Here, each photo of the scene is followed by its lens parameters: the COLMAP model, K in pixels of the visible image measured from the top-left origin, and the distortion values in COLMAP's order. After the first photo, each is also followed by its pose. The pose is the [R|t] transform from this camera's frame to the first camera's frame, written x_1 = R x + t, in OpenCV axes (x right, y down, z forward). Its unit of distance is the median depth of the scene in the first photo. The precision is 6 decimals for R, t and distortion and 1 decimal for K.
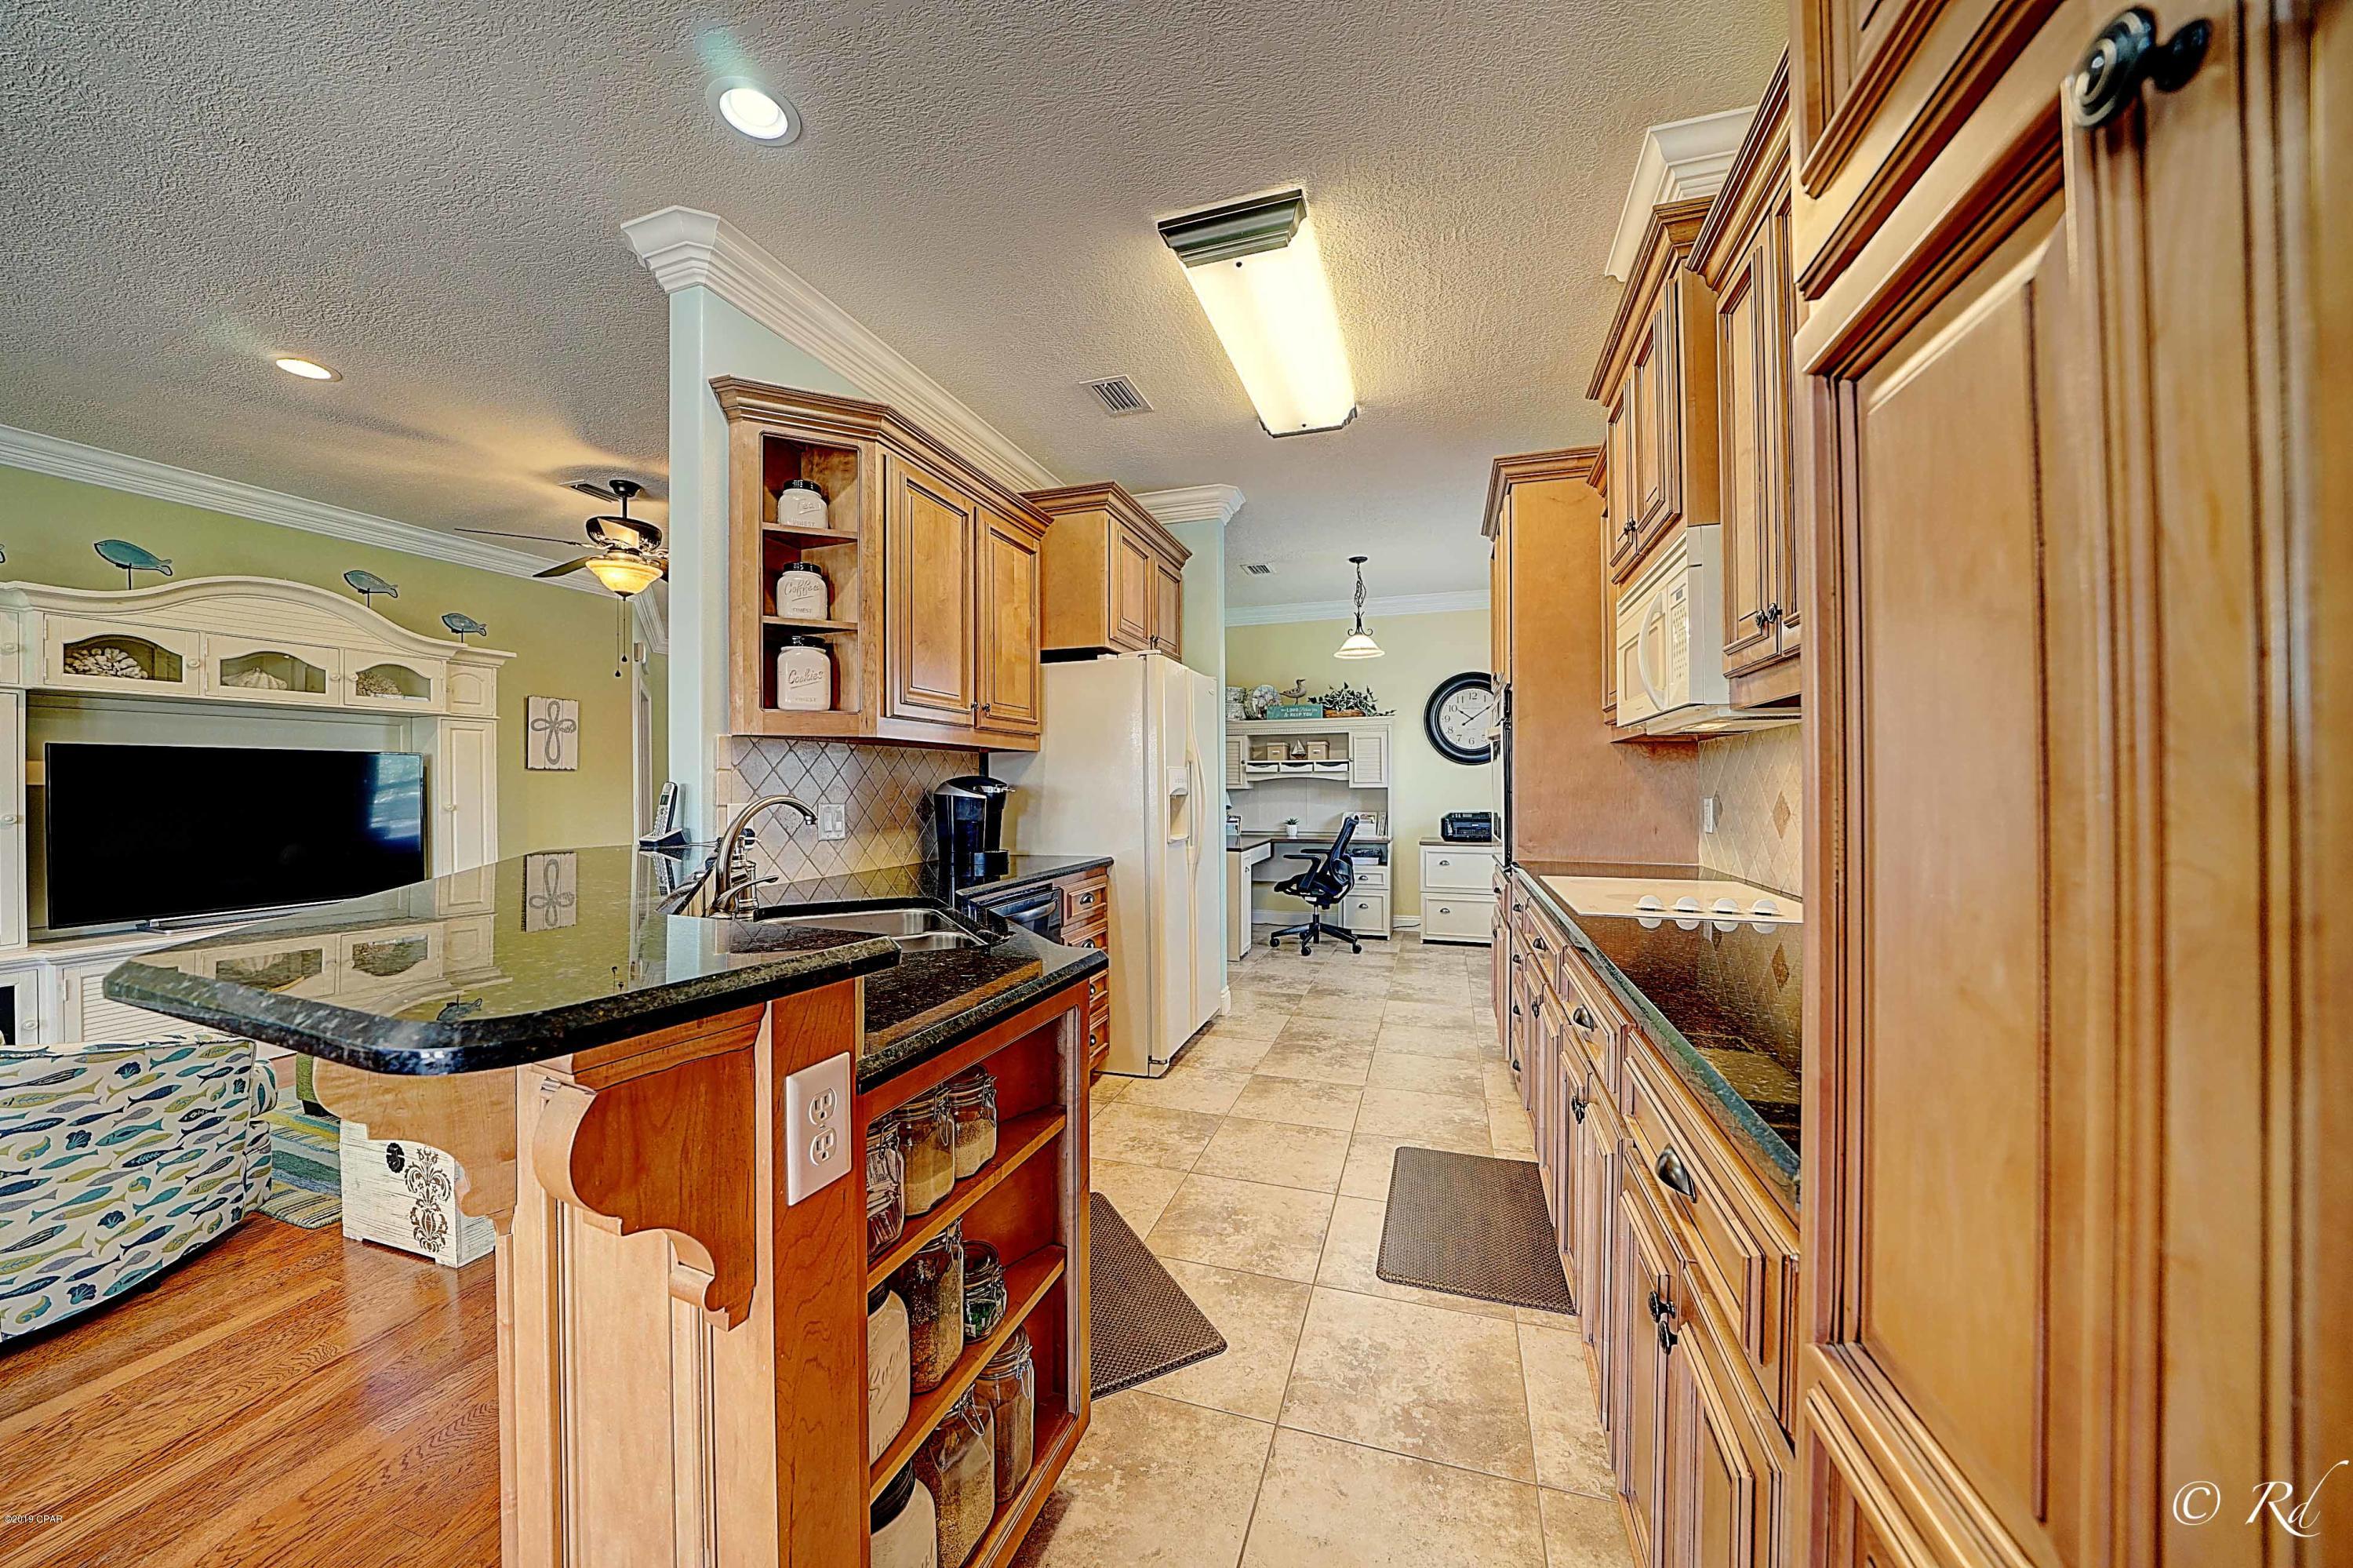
lens RADIAL K [[812.7, 0, 1183.2], [0, 812.7, 778.3], [0, 0, 1]] dist [-0.023436, 0.001964]
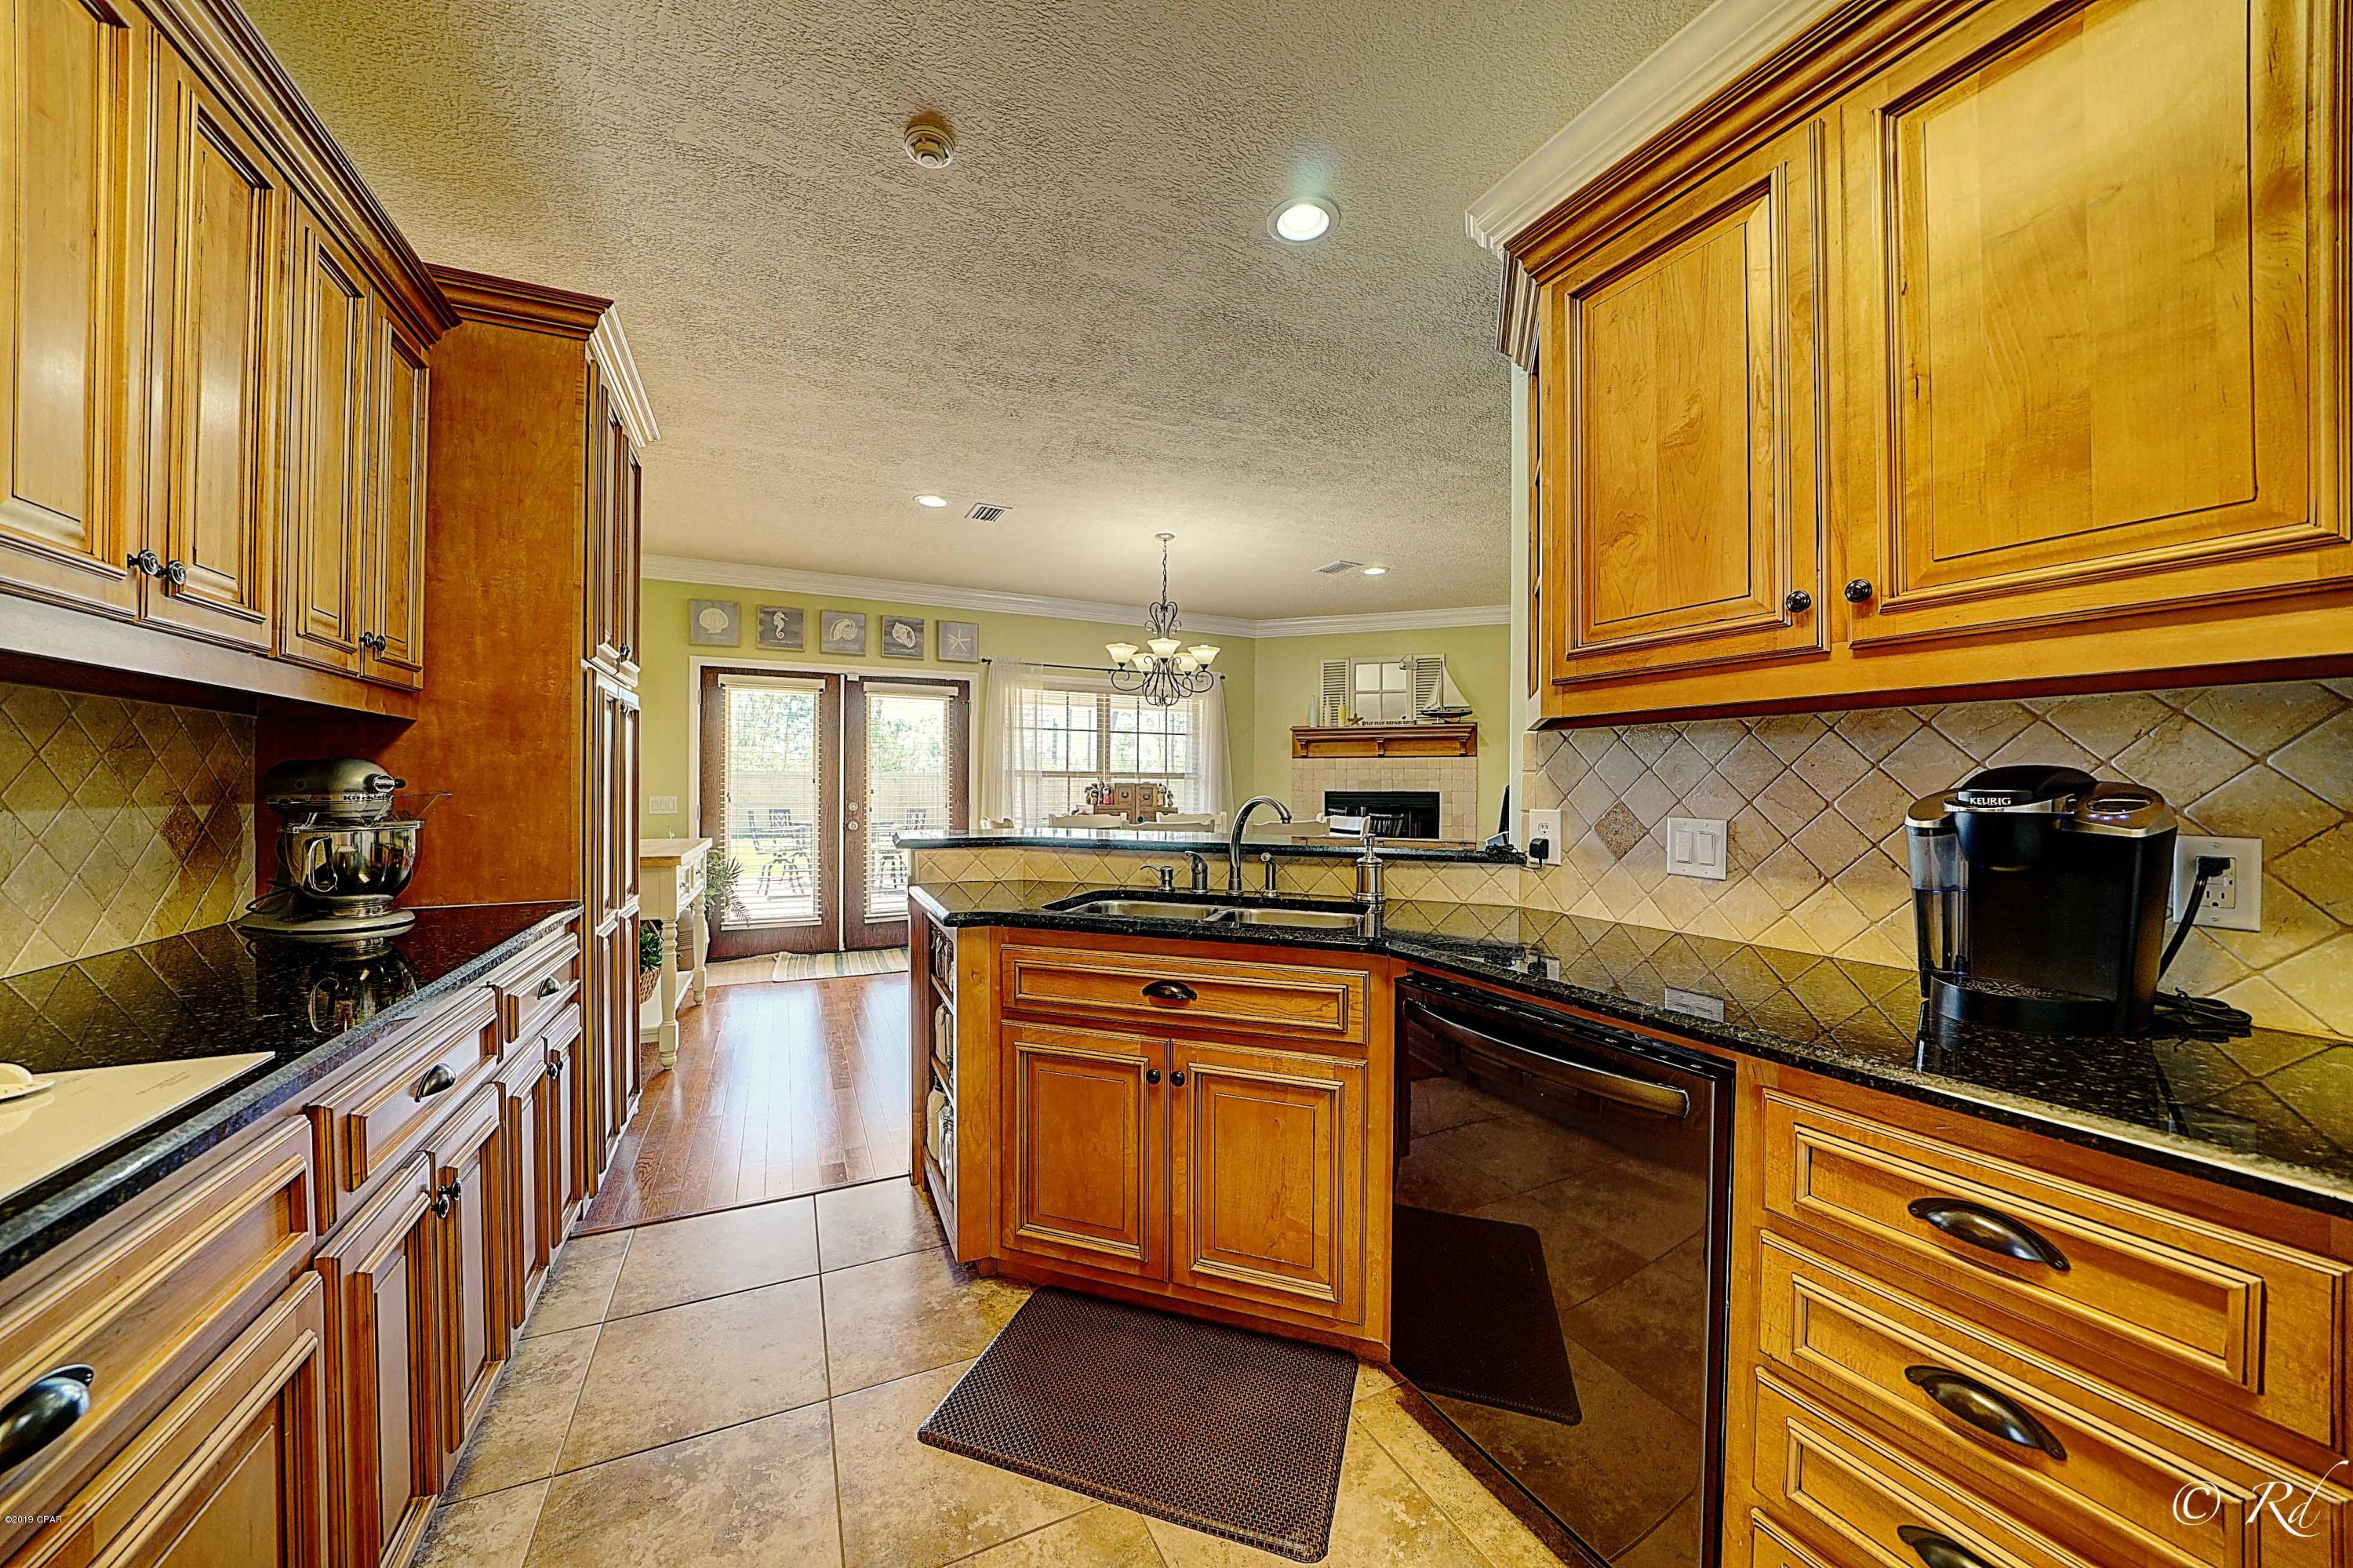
lens RADIAL K [[812.7, 0, 1171.1], [0, 812.7, 783.4], [0, 0, 1]] dist [-0.023436, 0.001964]
pose [[-0.727999, 0.001162, -0.685577, 0.242896], [0.003733, 0.999990, -0.002269, 0.003118], [0.685568, -0.004211, -0.727997, 0.988552]]
